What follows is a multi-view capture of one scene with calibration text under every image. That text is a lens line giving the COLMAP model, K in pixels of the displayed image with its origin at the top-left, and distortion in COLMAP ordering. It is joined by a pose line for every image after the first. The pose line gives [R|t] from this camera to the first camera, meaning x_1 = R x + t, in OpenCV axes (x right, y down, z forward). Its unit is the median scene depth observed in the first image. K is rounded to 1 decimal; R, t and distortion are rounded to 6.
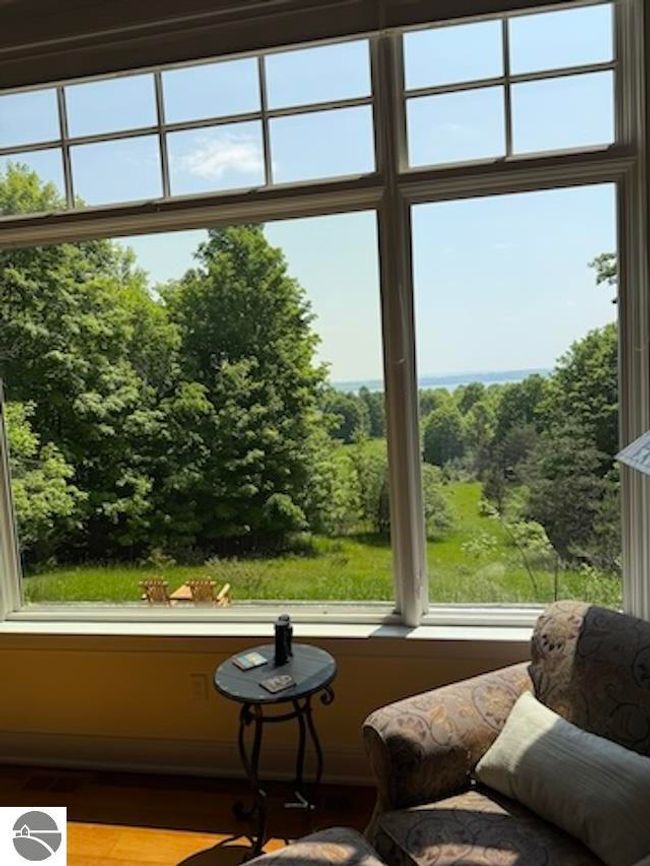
lens RADIAL K [[604.4, 0, 325.0], [0, 604.4, 433.0], [0, 0, 1]] dist [0.103542, -0.127176]
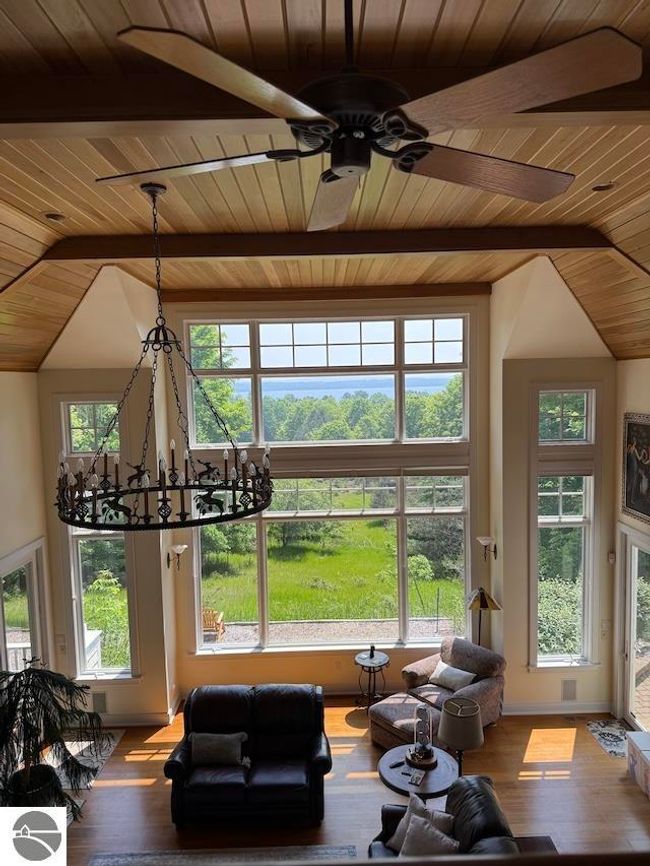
lens RADIAL K [[604.4, 0, 325.0], [0, 604.4, 433.0], [0, 0, 1]] dist [0.103542, -0.127176]
pose [[0.982366, 0.017382, 0.186159, -0.960310], [-0.016520, 0.999844, -0.006184, -0.833059], [-0.186238, 0.003000, 0.982500, -2.269281]]
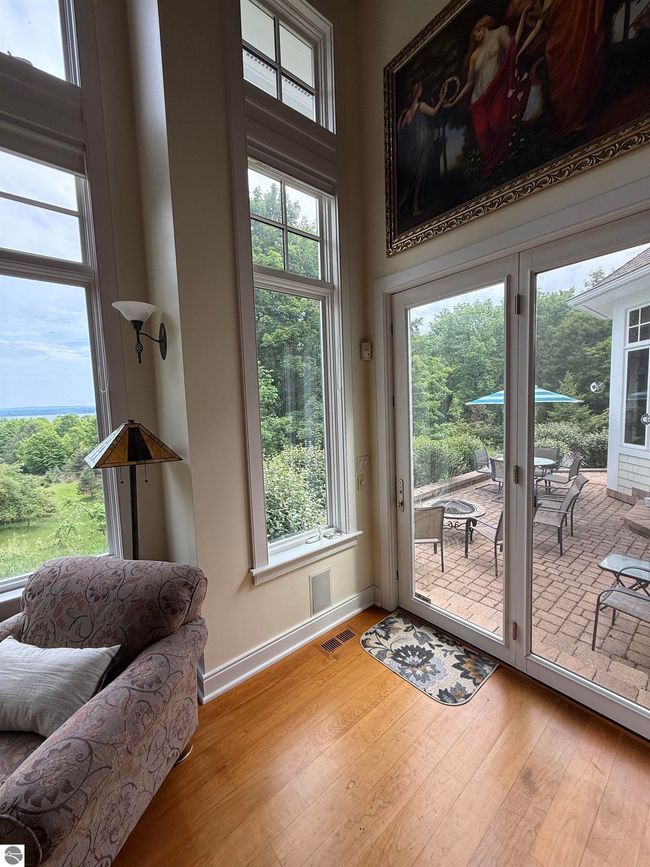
lens RADIAL K [[347.3, 0, 325.0], [0, 347.3, 433.5], [0, 0, 1]] dist [-0.002407, -0.000098]
pose [[0.649810, -0.039120, 0.759089, 0.170116], [0.059767, 0.998212, 0.000281, 0.007450], [-0.757743, 0.045186, 0.650987, -0.043563]]
